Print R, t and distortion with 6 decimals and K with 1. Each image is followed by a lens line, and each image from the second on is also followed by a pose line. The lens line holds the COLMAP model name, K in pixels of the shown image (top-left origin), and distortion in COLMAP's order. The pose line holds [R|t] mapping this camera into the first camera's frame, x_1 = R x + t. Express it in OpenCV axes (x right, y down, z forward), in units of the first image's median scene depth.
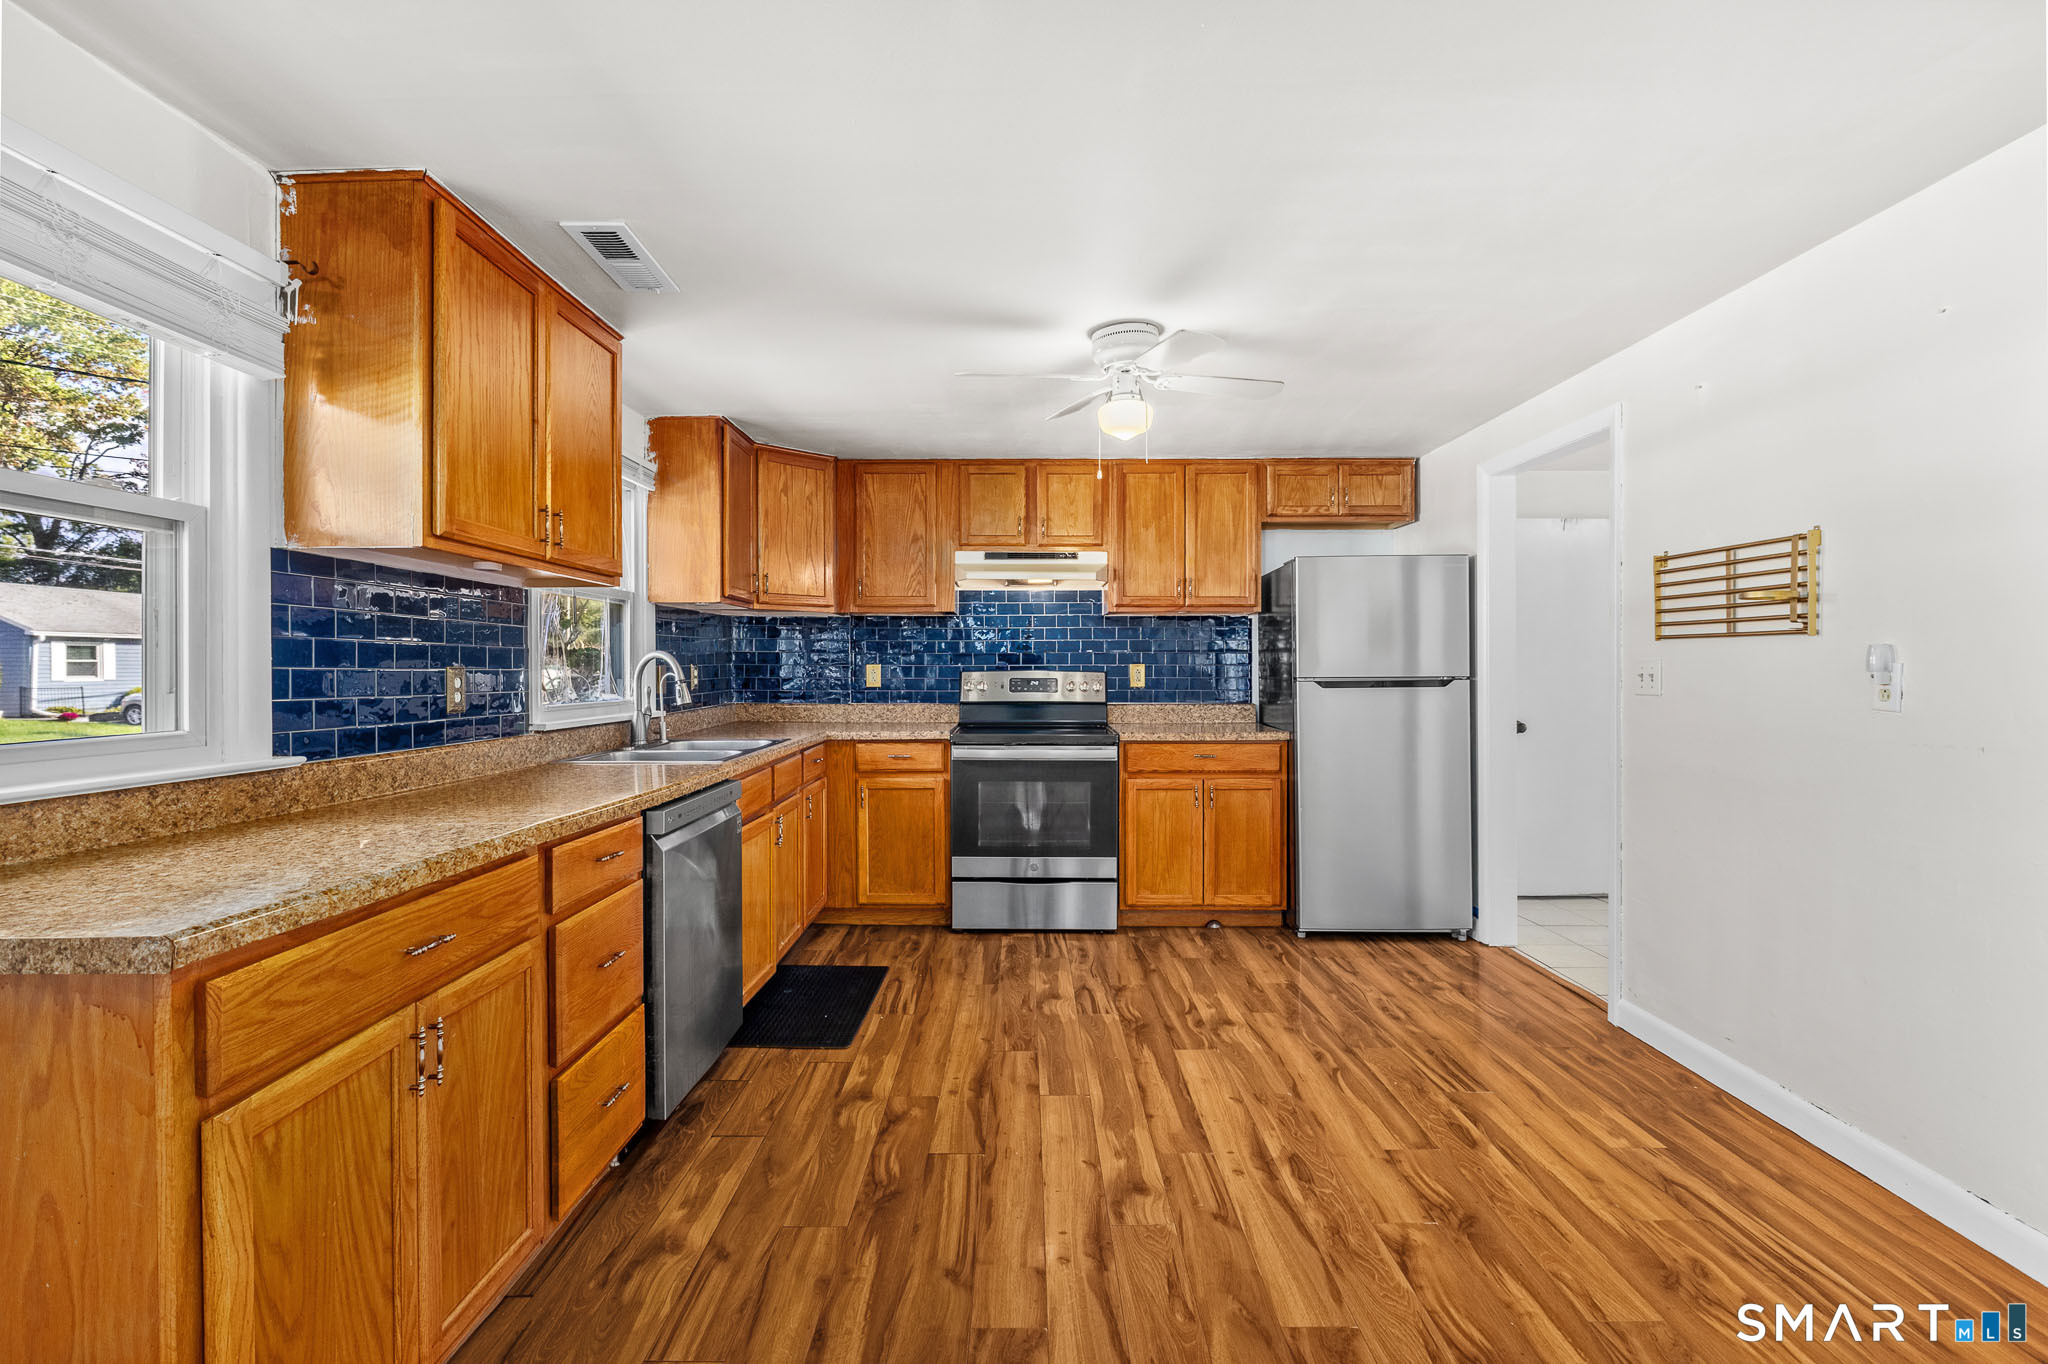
lens RADIAL K [[923.3, 0, 1011.6], [0, 923.3, 671.3], [0, 0, 1]] dist [-0.001310, 0.000558]
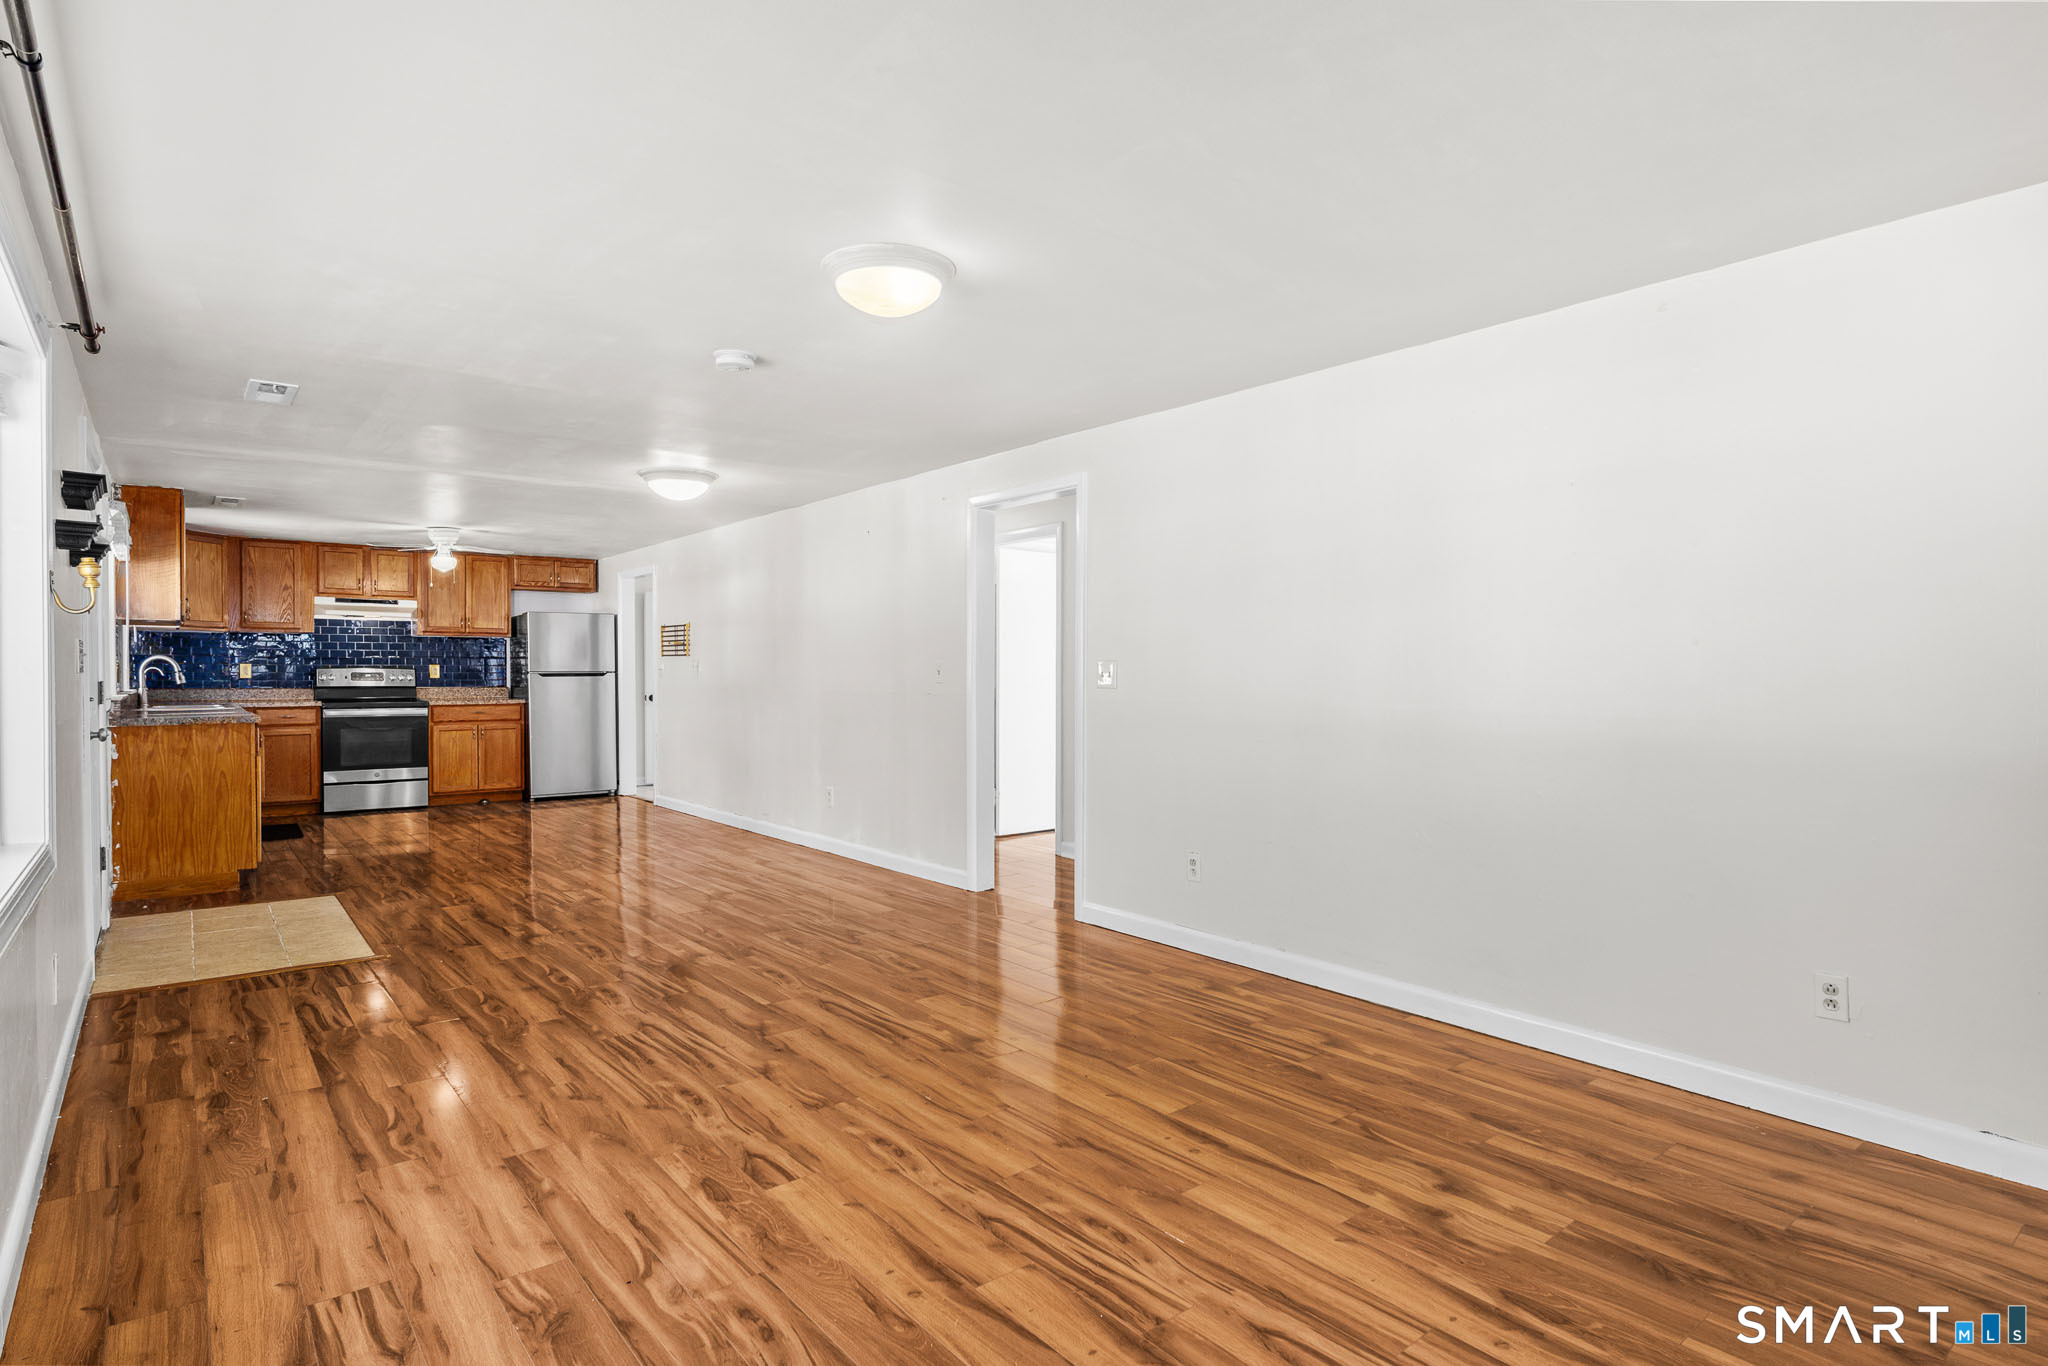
lens RADIAL K [[1082.9, 0, 1024.0], [0, 1082.9, 683.0], [0, 0, 1]] dist [0.000768, 0.000183]
pose [[0.772735, -0.003443, 0.634719, -0.314919], [0.001534, 0.999993, 0.003556, 0.022033], [-0.634727, -0.001774, 0.772735, -1.337324]]
